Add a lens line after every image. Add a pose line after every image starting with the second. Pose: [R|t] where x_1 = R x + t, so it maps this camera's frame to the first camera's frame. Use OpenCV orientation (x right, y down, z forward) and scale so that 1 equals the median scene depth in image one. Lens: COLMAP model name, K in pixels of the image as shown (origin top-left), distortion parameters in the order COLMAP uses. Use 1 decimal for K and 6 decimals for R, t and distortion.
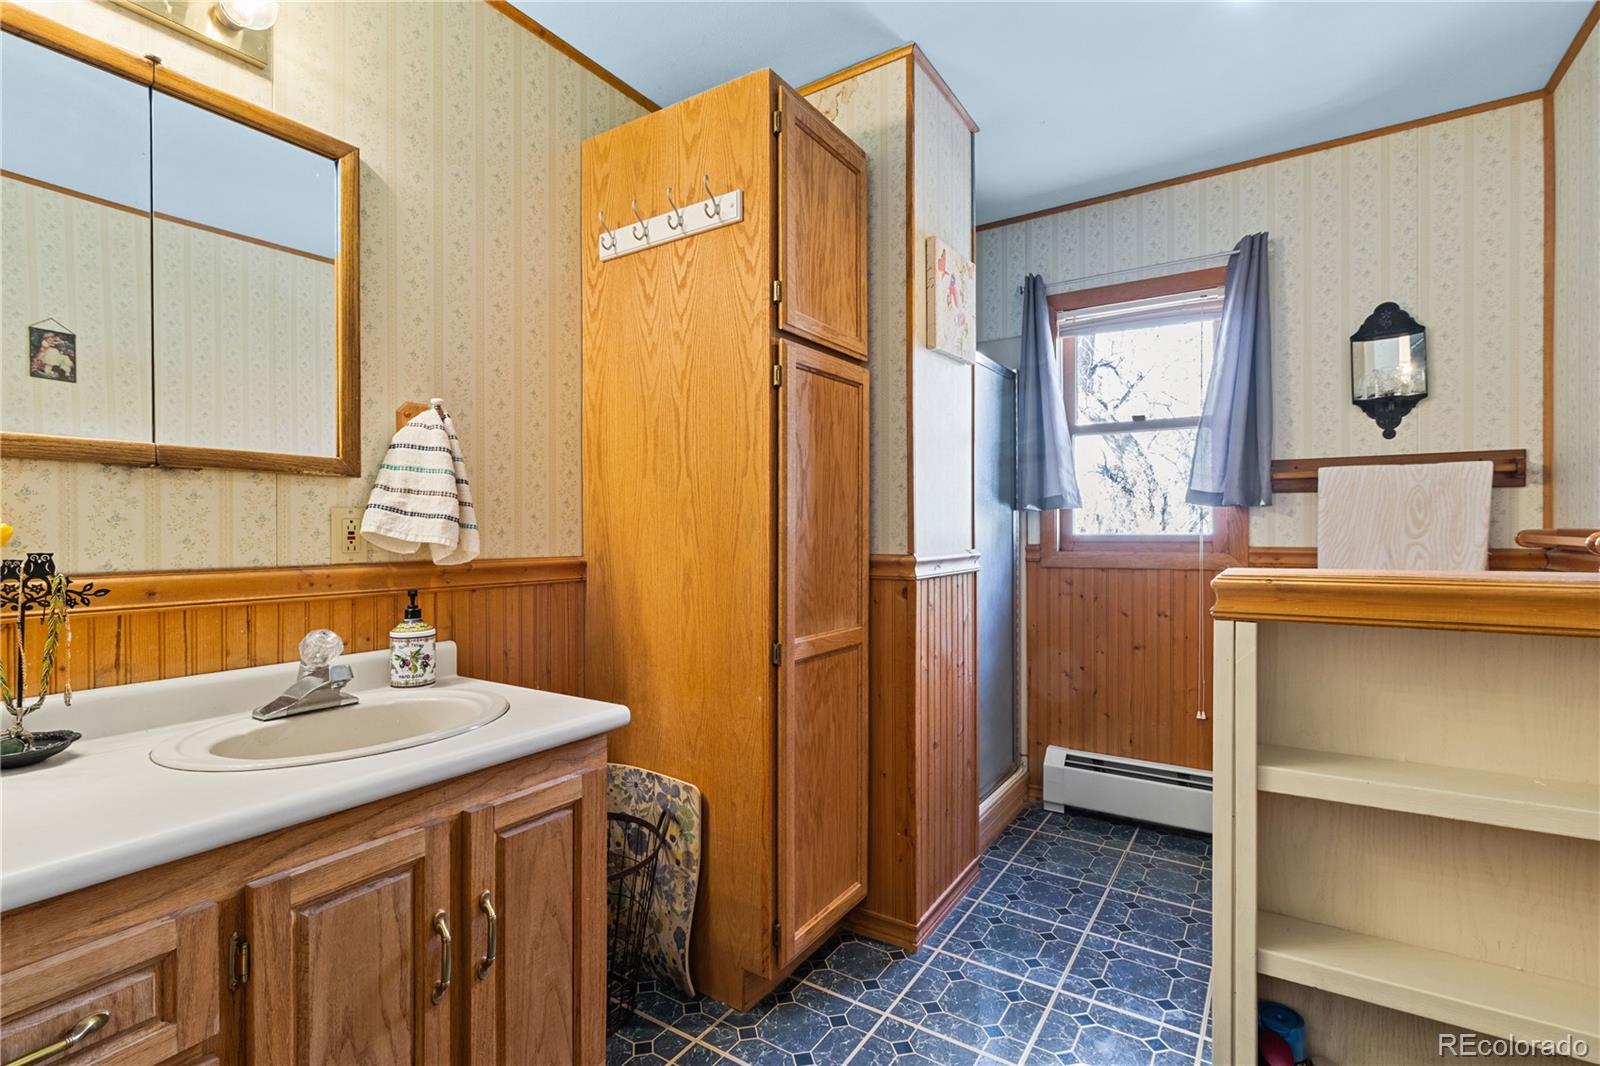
lens RADIAL K [[740.0, 0, 798.4], [0, 740.0, 523.5], [0, 0, 1]] dist [0.000239, 0.000064]
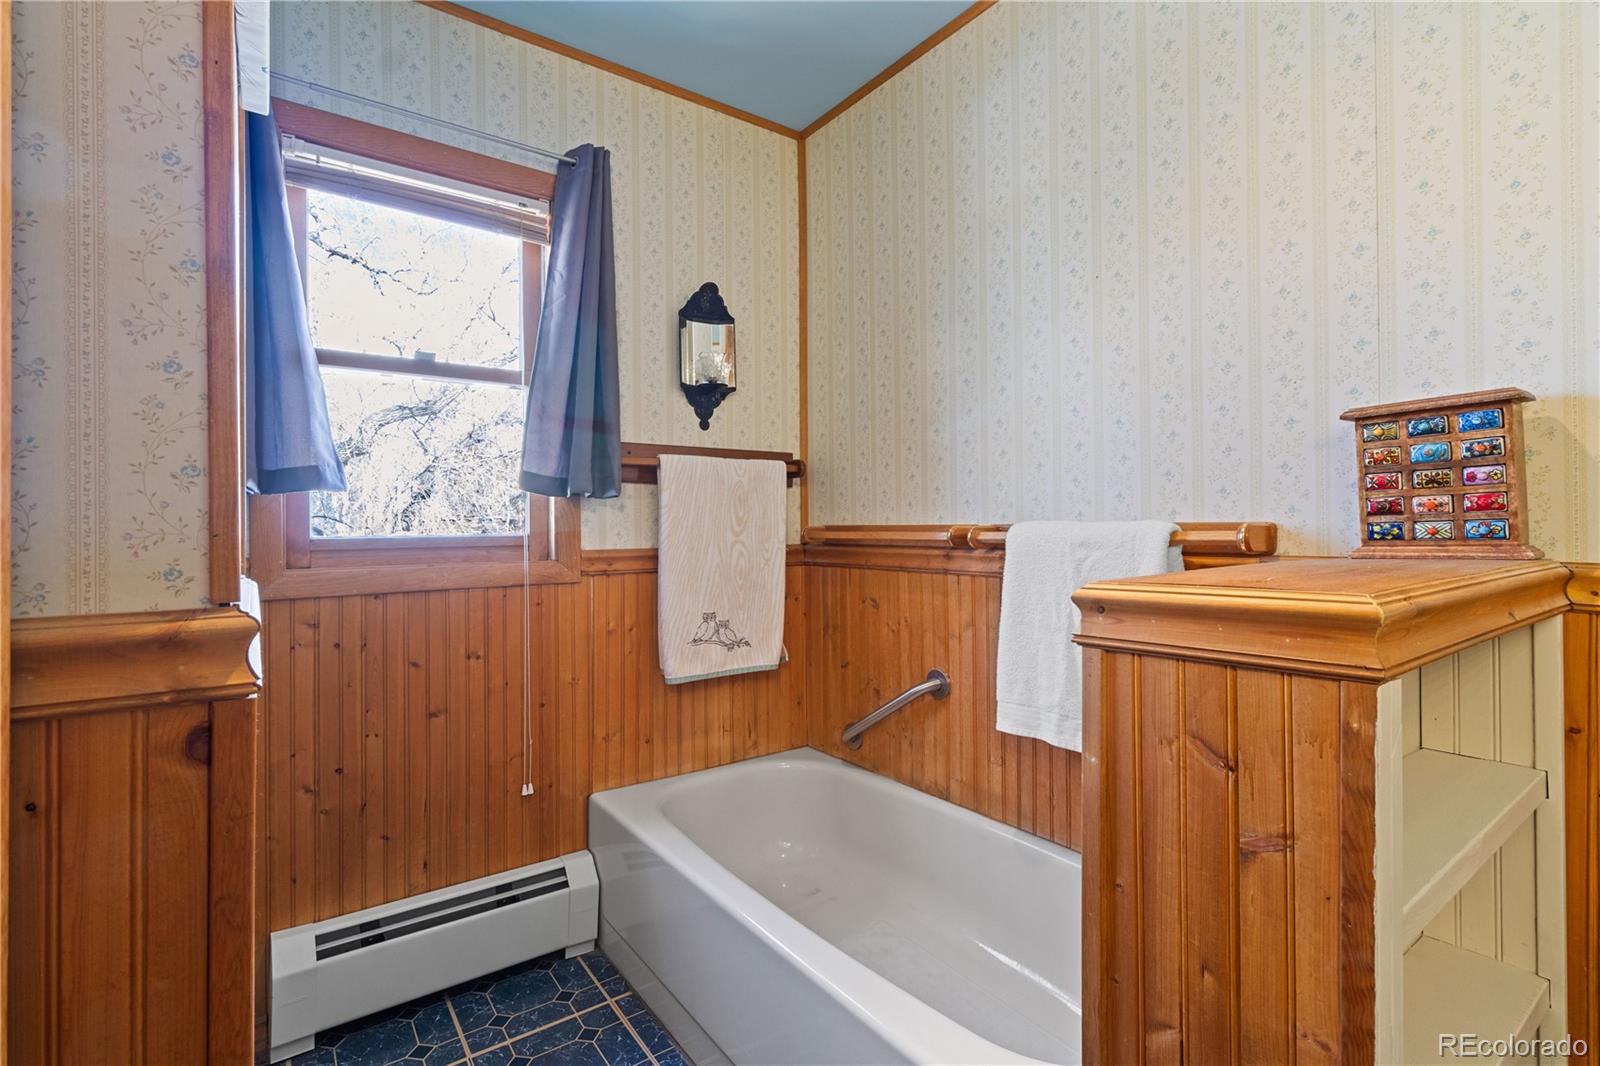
lens RADIAL K [[740.0, 0, 798.4], [0, 740.0, 523.5], [0, 0, 1]] dist [0.000239, 0.000064]
pose [[0.362912, 0.005221, 0.931809, -0.025748], [0.002627, 0.999975, -0.006626, 0.009019], [-0.931820, 0.004853, 0.362889, 0.504675]]
